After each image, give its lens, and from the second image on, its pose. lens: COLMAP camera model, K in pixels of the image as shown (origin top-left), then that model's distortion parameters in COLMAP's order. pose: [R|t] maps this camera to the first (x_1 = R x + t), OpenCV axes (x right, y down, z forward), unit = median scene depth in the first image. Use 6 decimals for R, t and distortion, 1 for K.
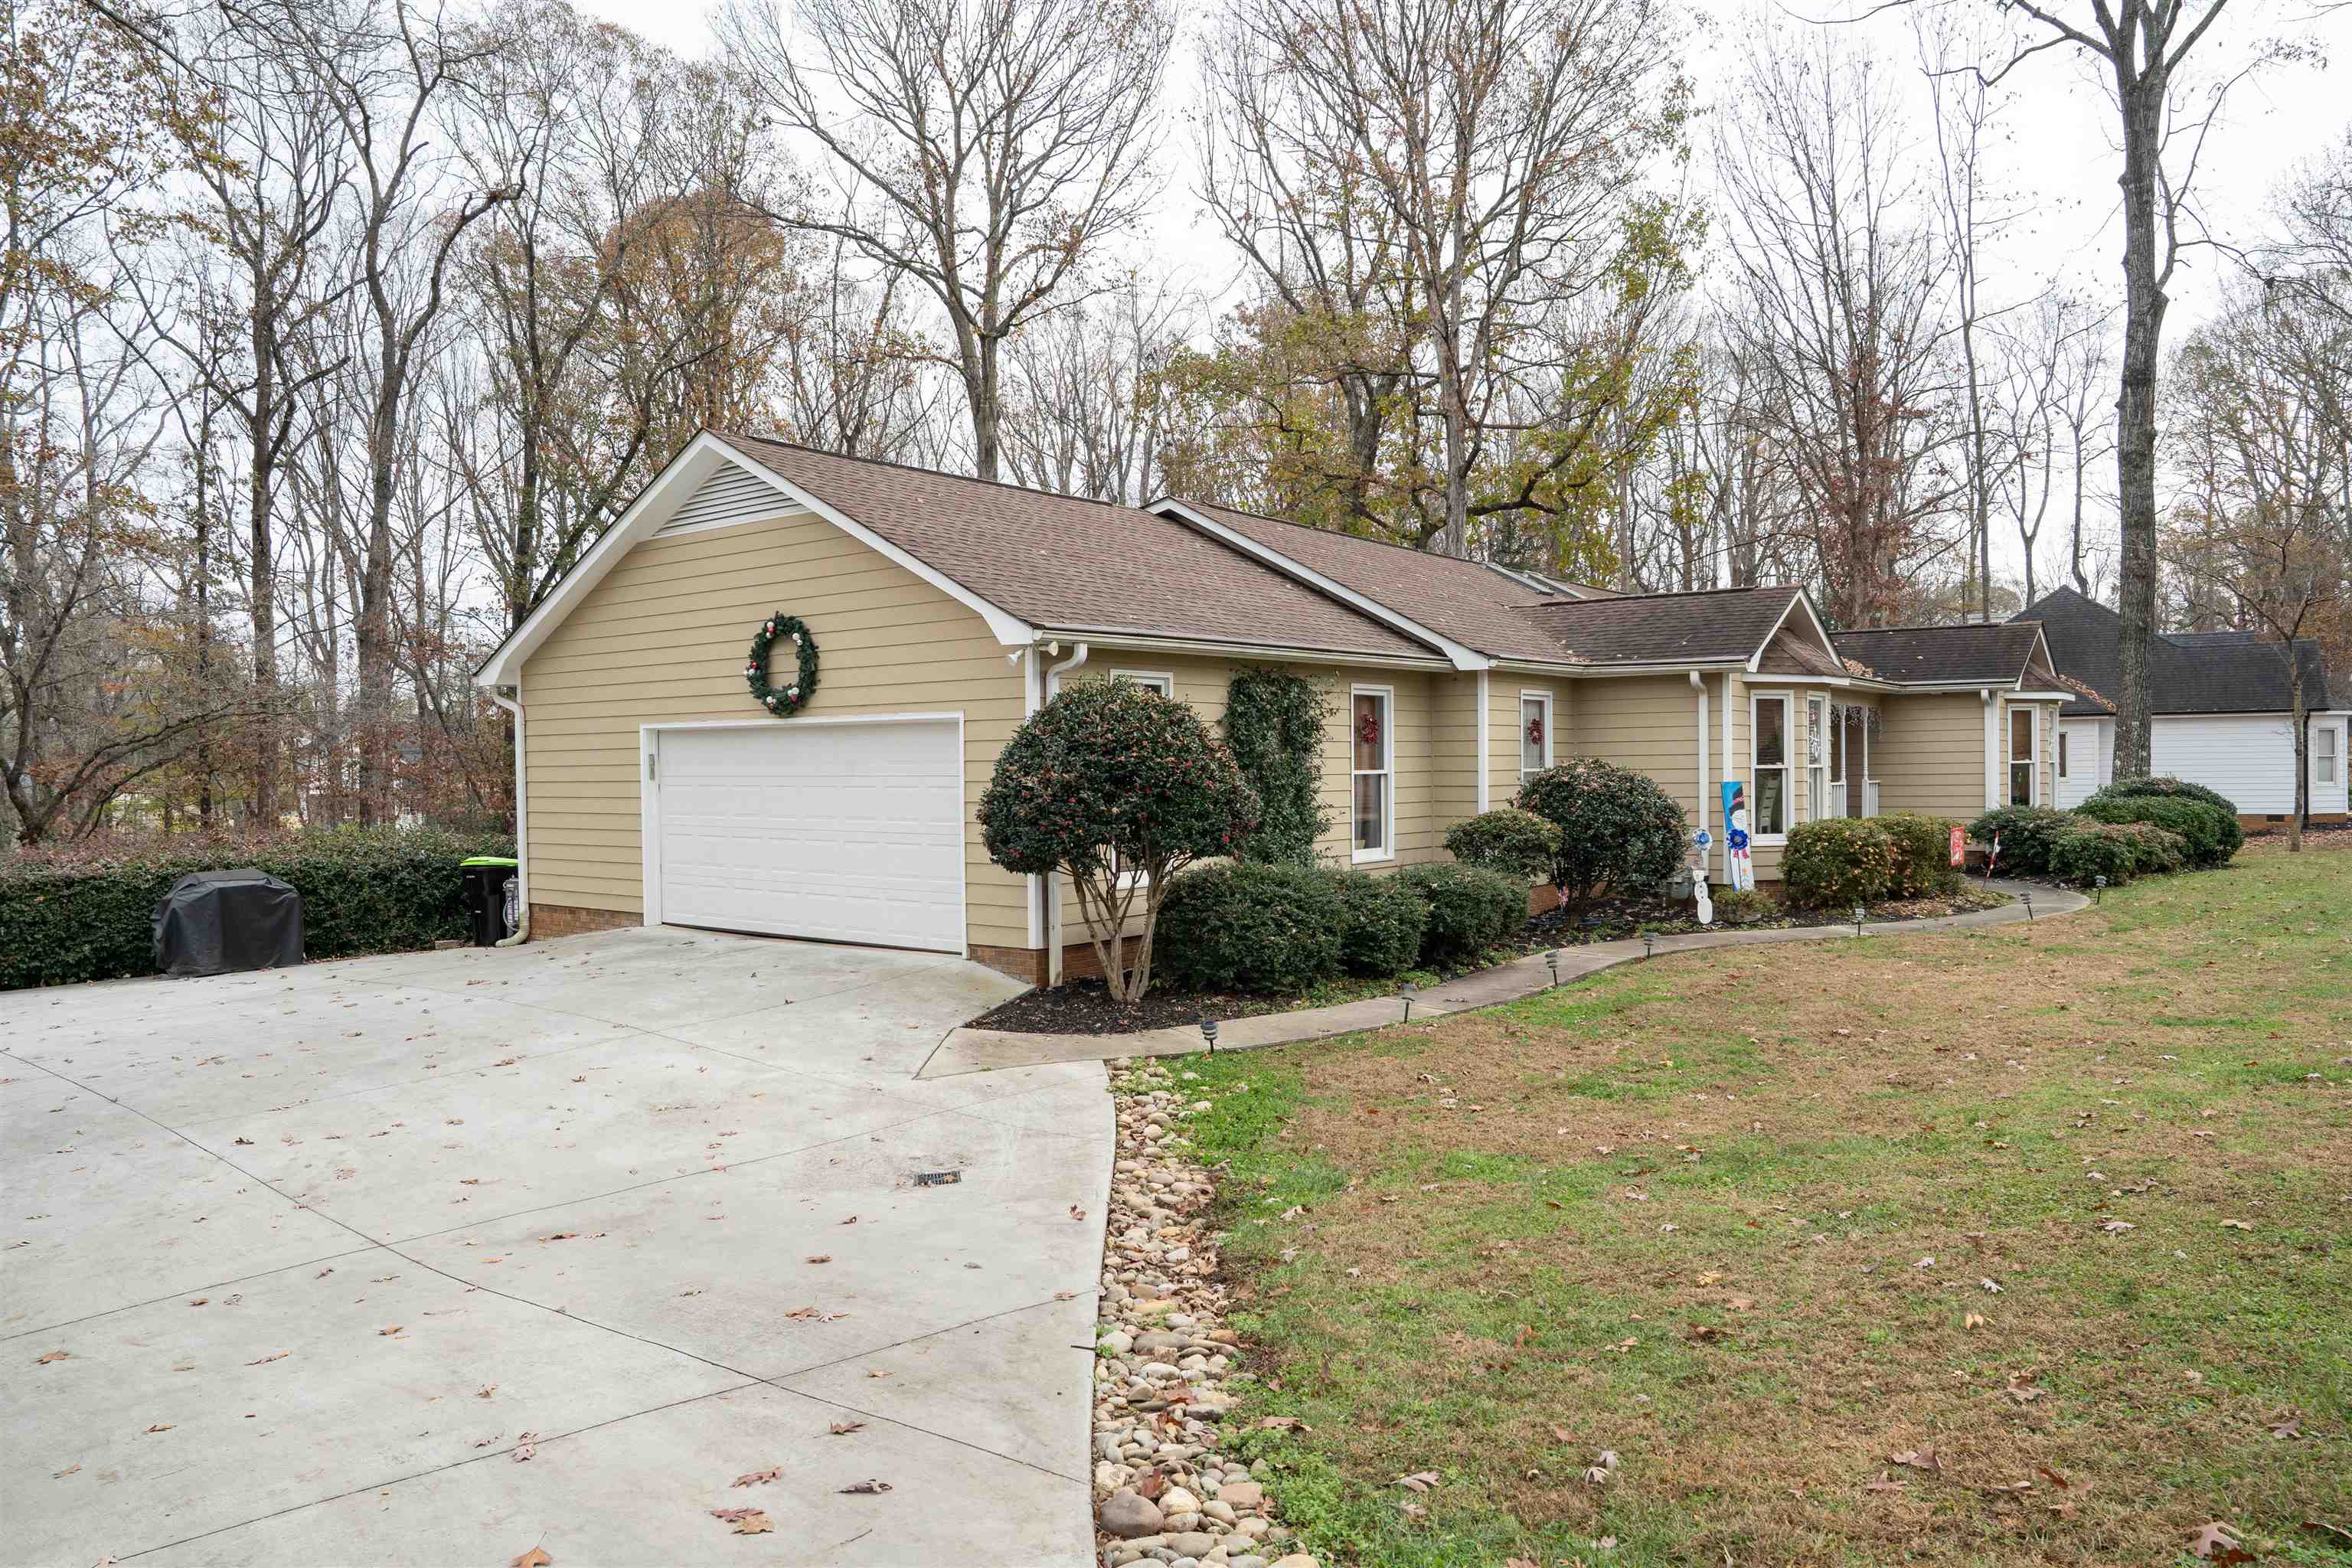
lens RADIAL K [[1657.7, 0, 1176.0], [0, 1657.7, 784.0], [0, 0, 1]] dist [-0.137721, 0.104867]
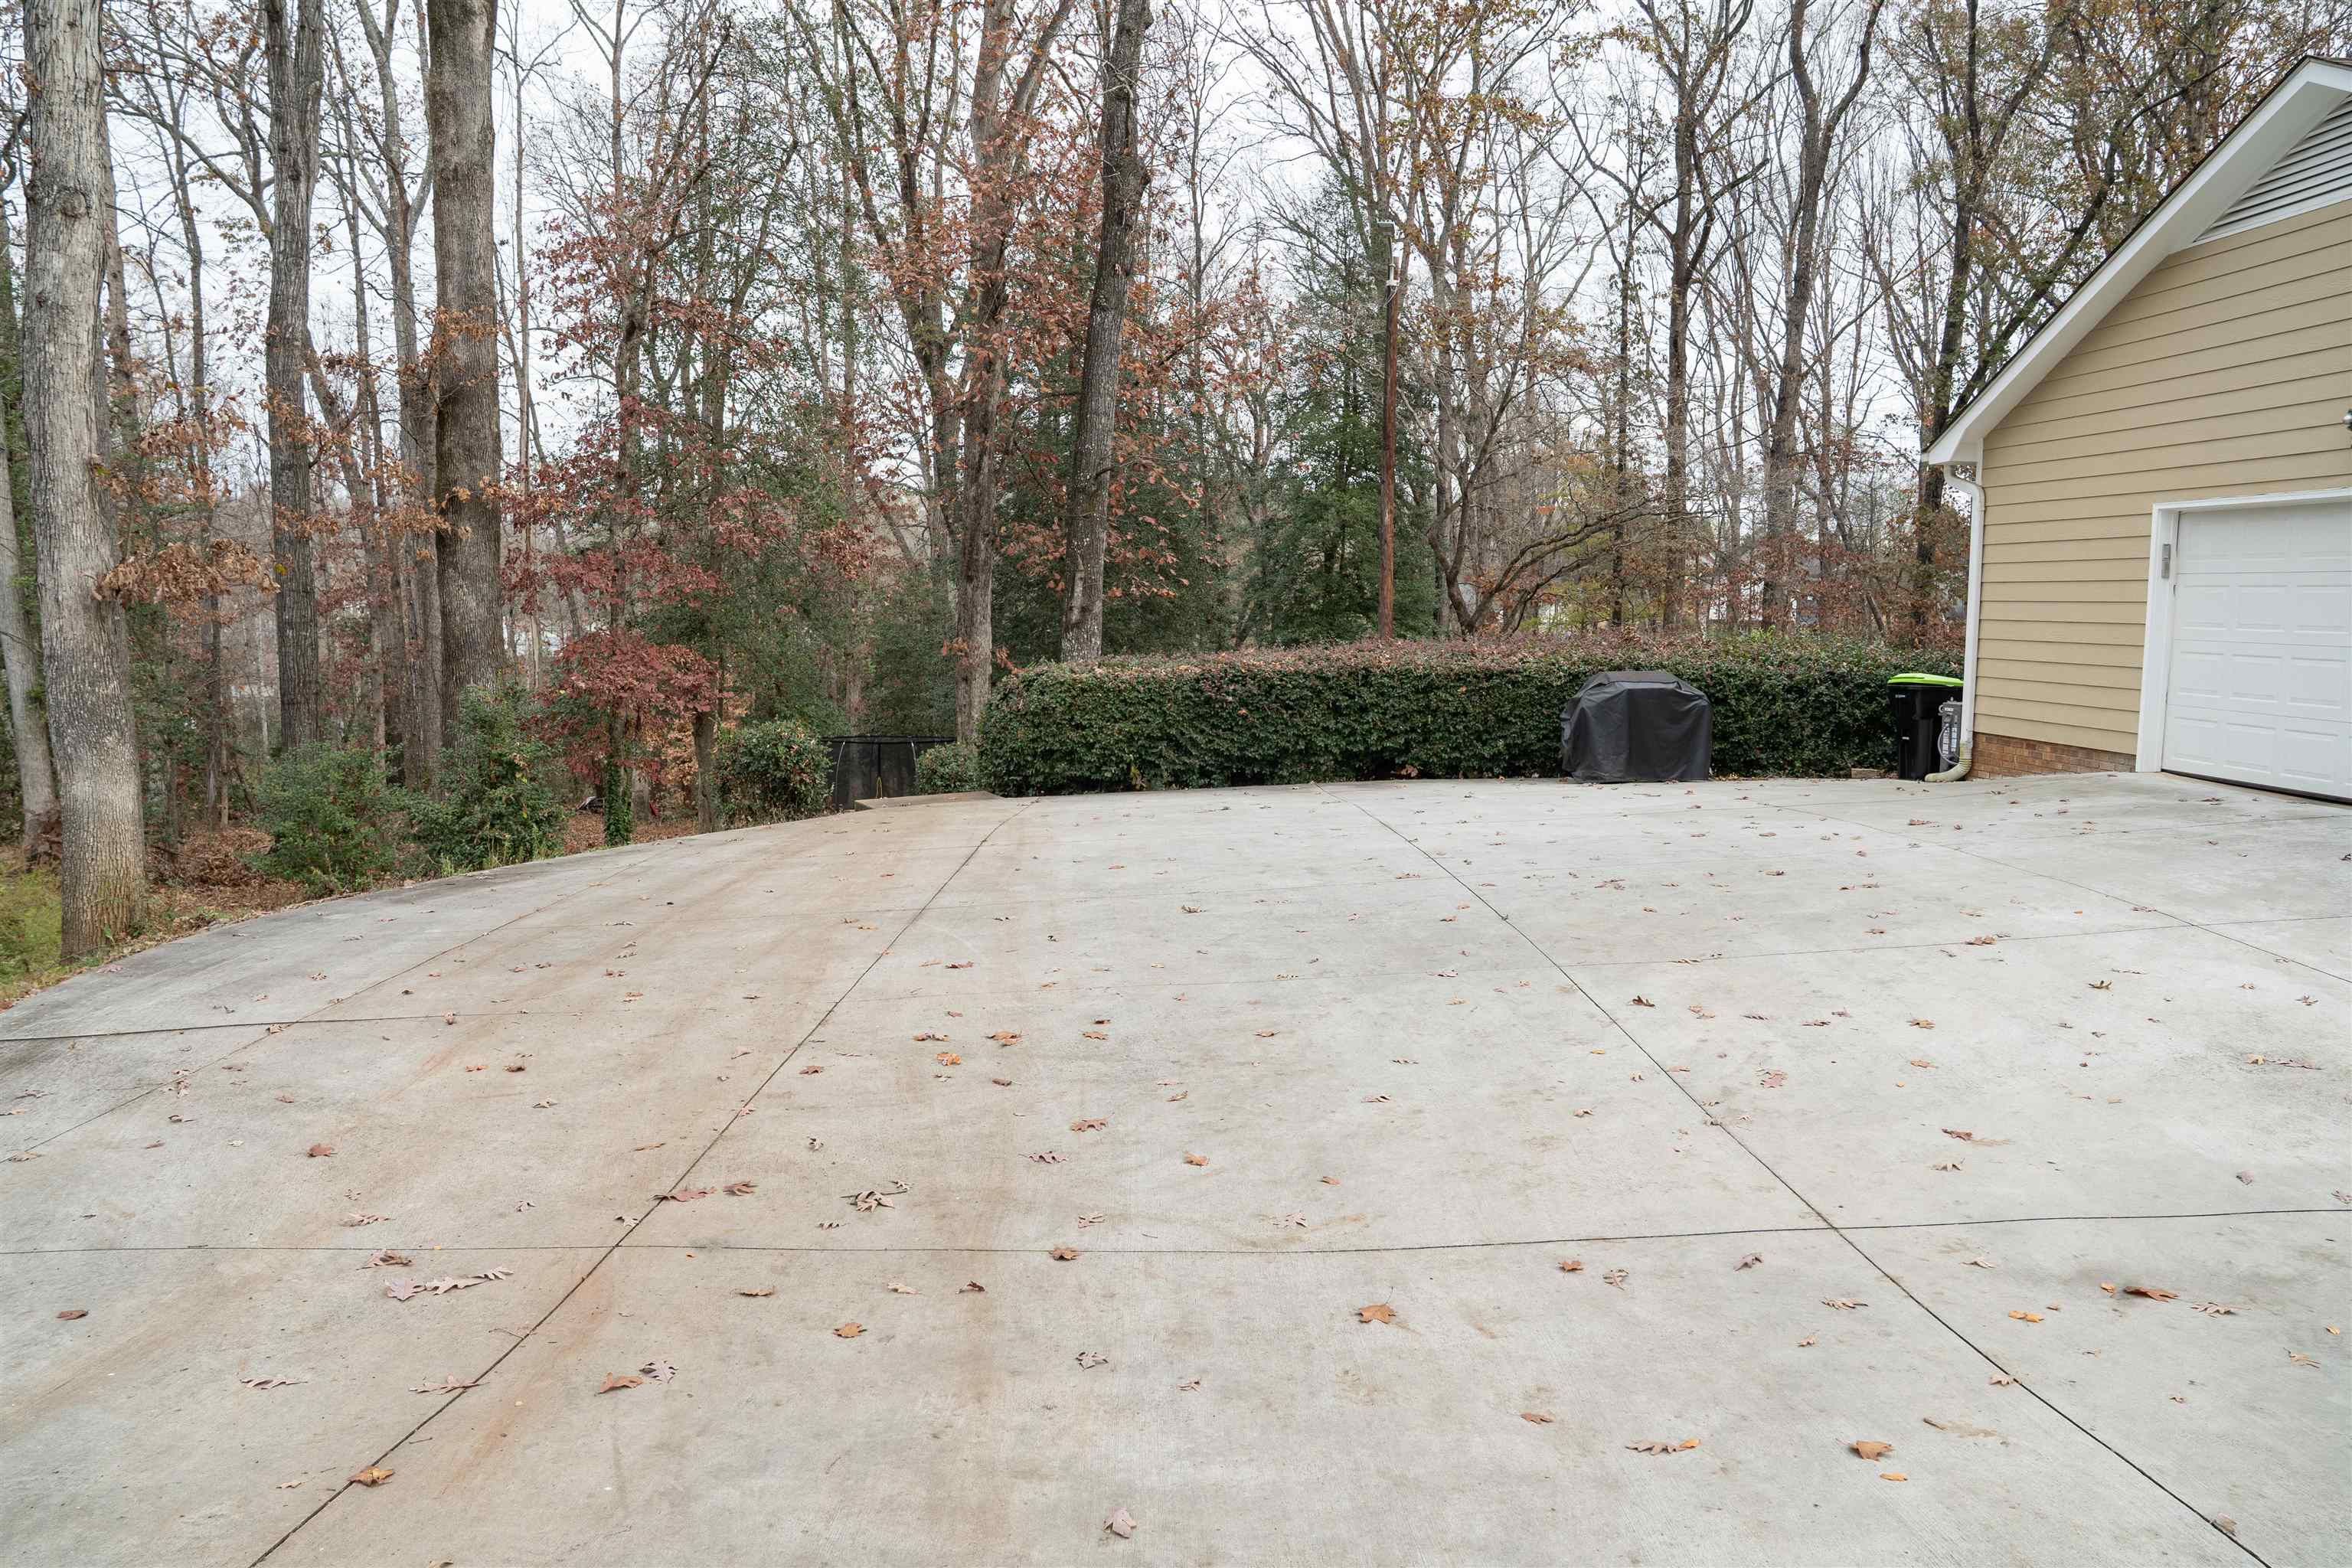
lens RADIAL K [[1657.7, 0, 1176.0], [0, 1657.7, 784.0], [0, 0, 1]] dist [-0.137721, 0.104867]
pose [[0.691467, 0.099184, -0.715567, -0.086404], [-0.026280, 0.993328, 0.112289, 0.017627], [0.721930, -0.058839, 0.689460, 0.139539]]
